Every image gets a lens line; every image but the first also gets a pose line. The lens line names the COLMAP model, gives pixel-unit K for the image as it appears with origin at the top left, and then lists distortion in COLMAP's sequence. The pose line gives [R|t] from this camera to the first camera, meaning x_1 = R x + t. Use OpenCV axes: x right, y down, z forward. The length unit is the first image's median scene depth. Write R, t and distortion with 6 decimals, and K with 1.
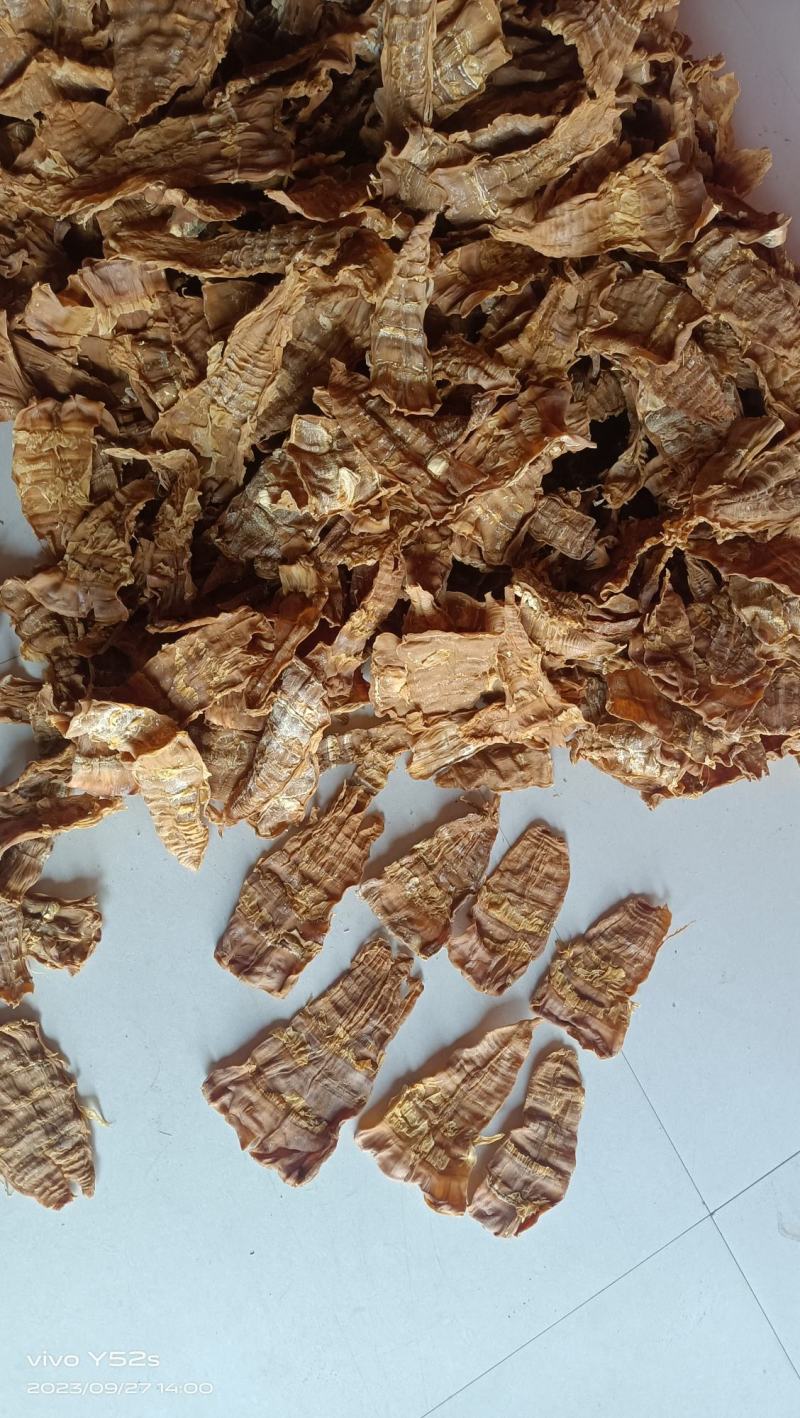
lens RADIAL K [[1084.5, 0, 396.3], [0, 1084.5, 708.9], [0, 0, 1]] dist [0.059844, -0.116312]
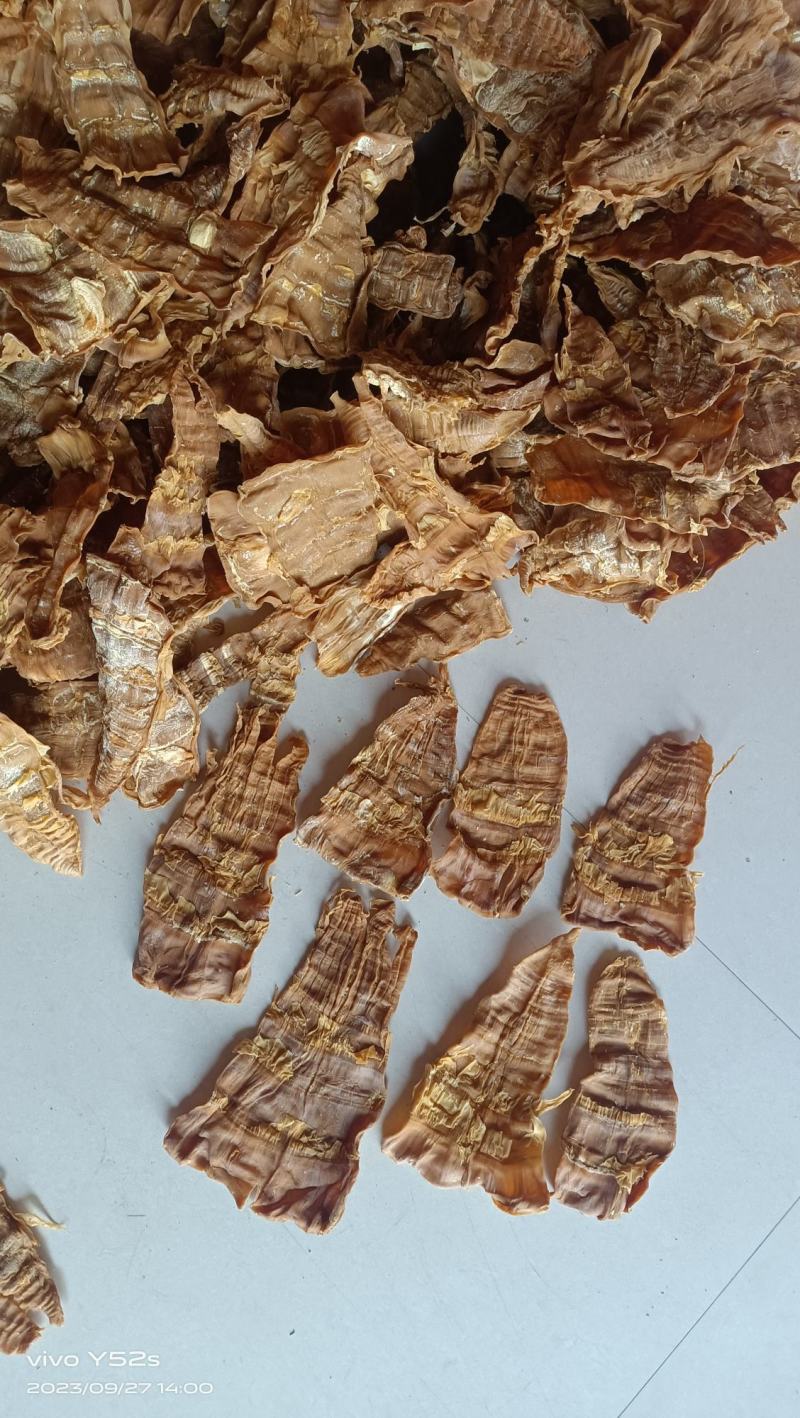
lens RADIAL K [[1093.2, 0, 395.9], [0, 1093.2, 722.1], [0, 0, 1]] dist [0.059998, -0.124621]
pose [[0.953984, -0.295454, -0.051206, 0.097020], [0.297912, 0.953296, 0.049759, 0.076556], [0.034113, -0.062724, 0.997448, 0.261255]]
